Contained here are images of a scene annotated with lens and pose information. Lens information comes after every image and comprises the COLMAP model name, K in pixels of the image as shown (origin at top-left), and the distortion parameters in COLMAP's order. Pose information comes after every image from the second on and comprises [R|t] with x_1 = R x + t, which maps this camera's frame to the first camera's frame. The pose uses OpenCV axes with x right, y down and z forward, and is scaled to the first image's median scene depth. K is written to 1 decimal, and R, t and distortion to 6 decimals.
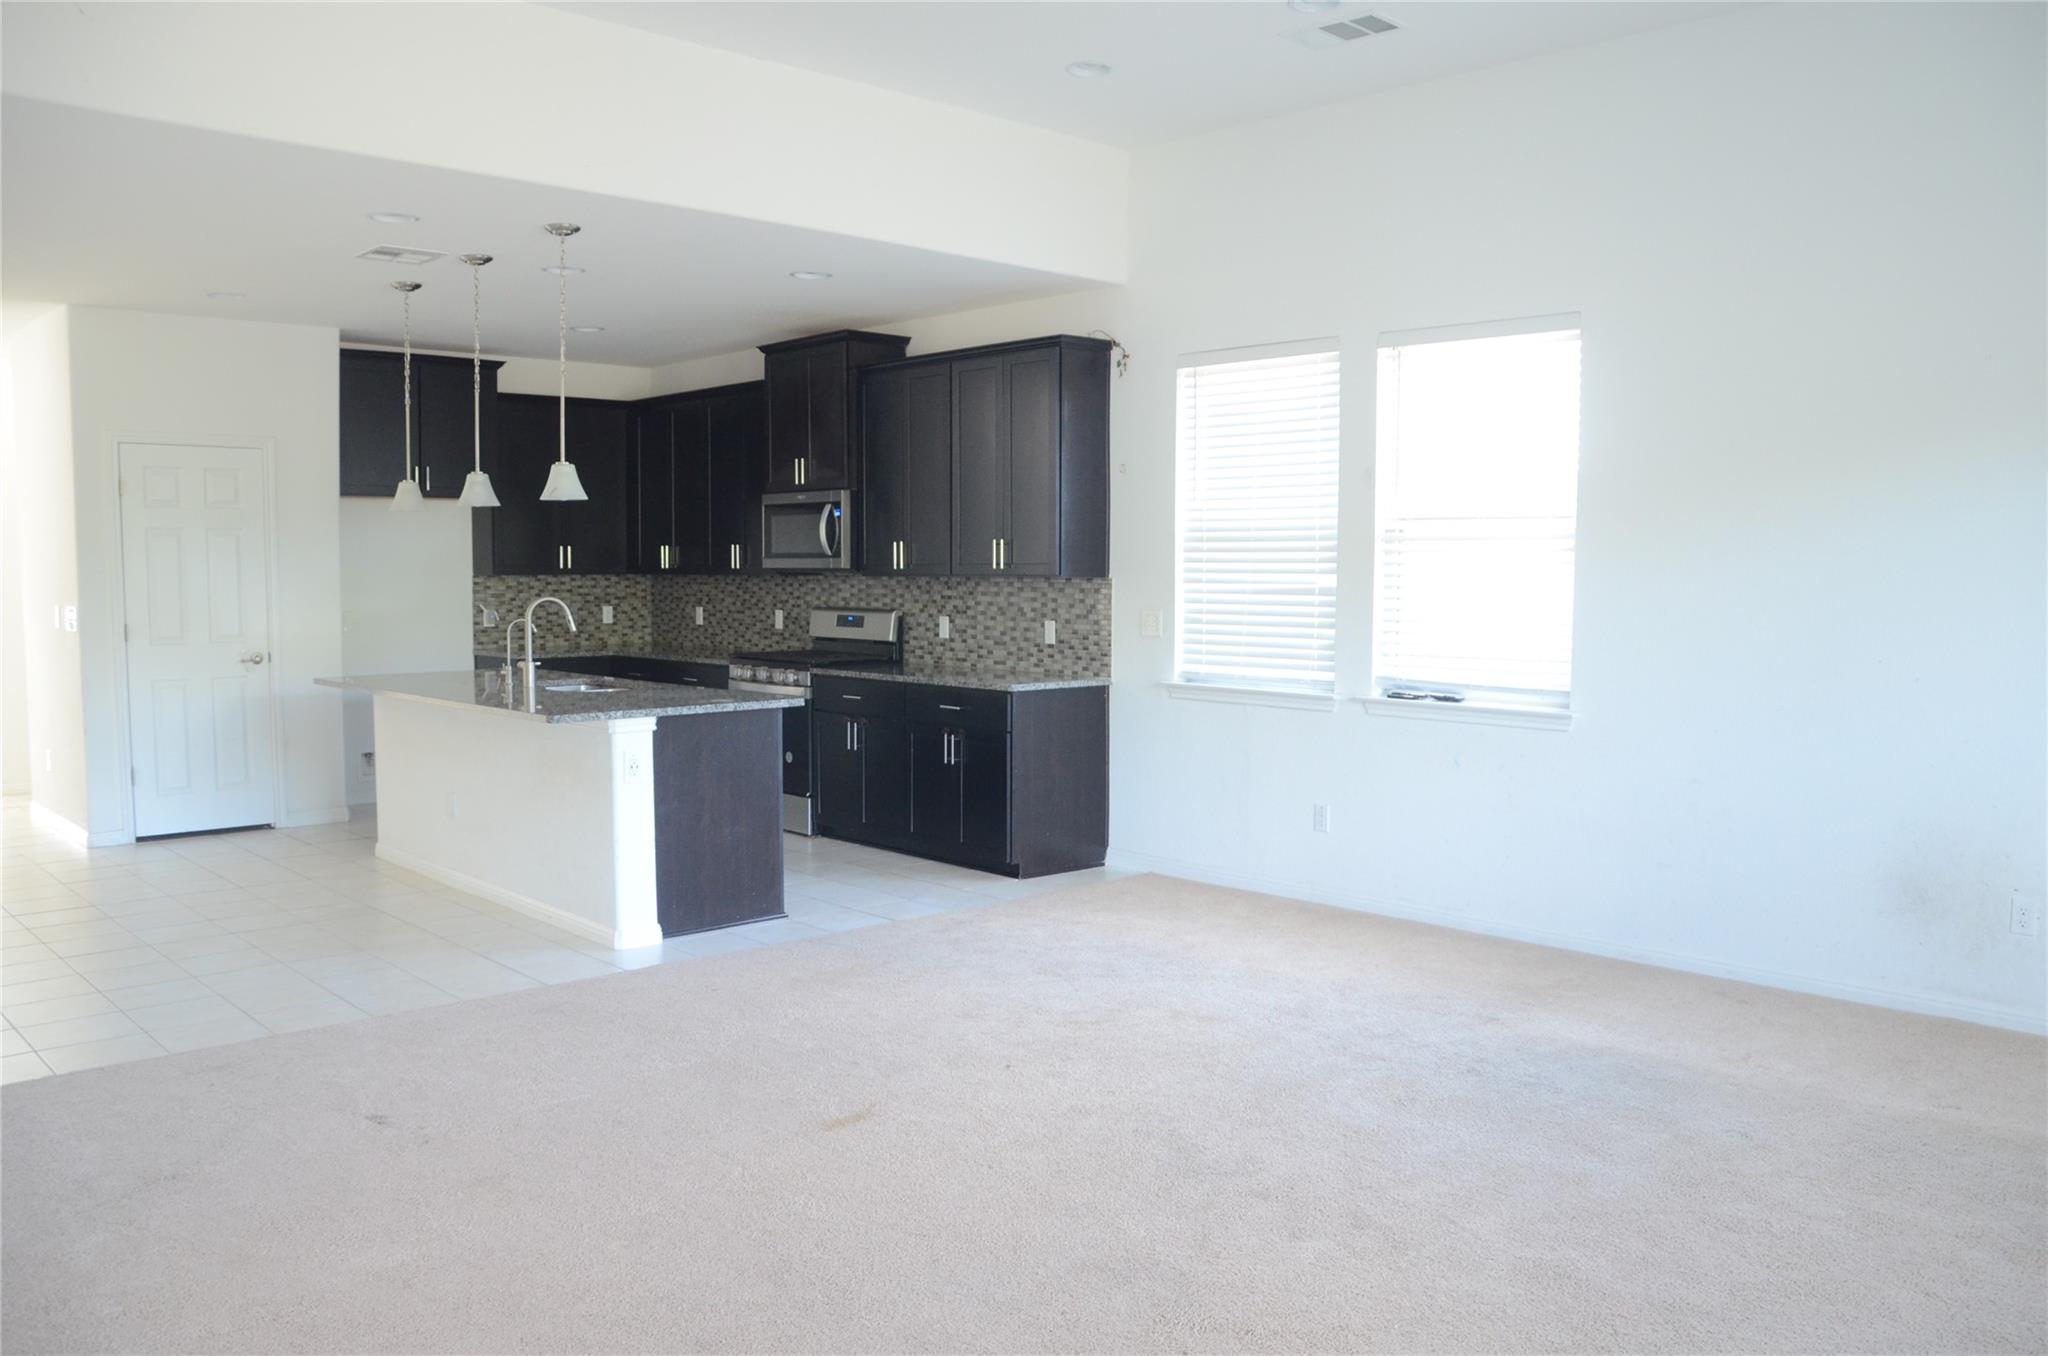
lens RADIAL K [[1626.8, 0, 1015.1], [0, 1626.8, 674.0], [0, 0, 1]] dist [-0.087893, 0.022626]
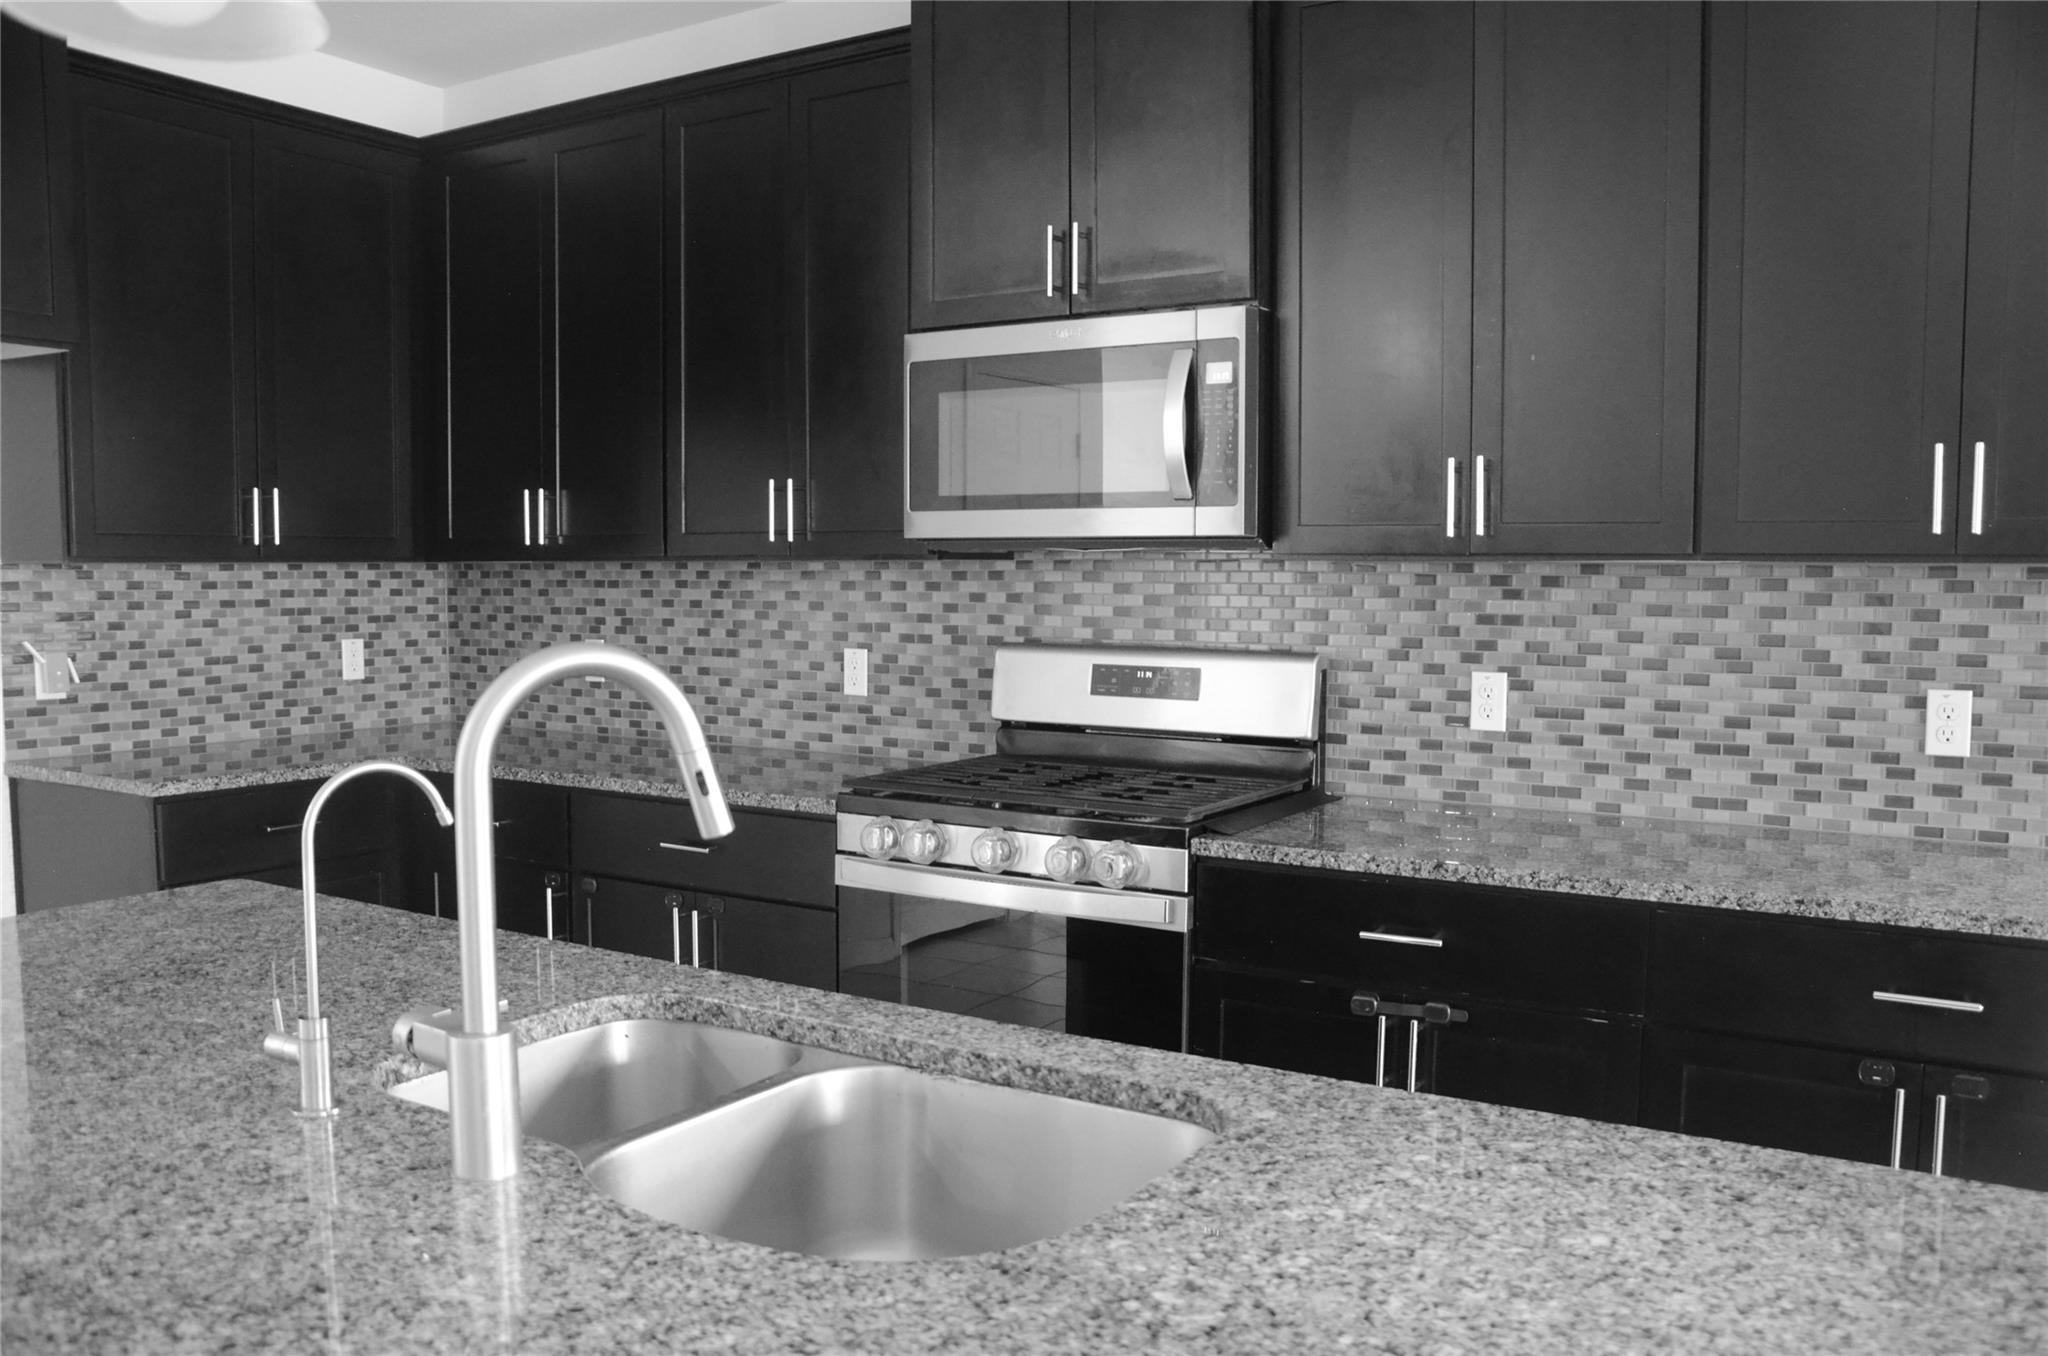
lens RADIAL K [[1626.8, 0, 1034.4], [0, 1626.8, 697.1], [0, 0, 1]] dist [-0.087893, 0.022626]
pose [[0.961750, -0.019850, 0.273208, -0.226102], [0.016692, 0.999764, 0.013879, -0.034308], [-0.273419, -0.008788, 0.961855, 0.639378]]
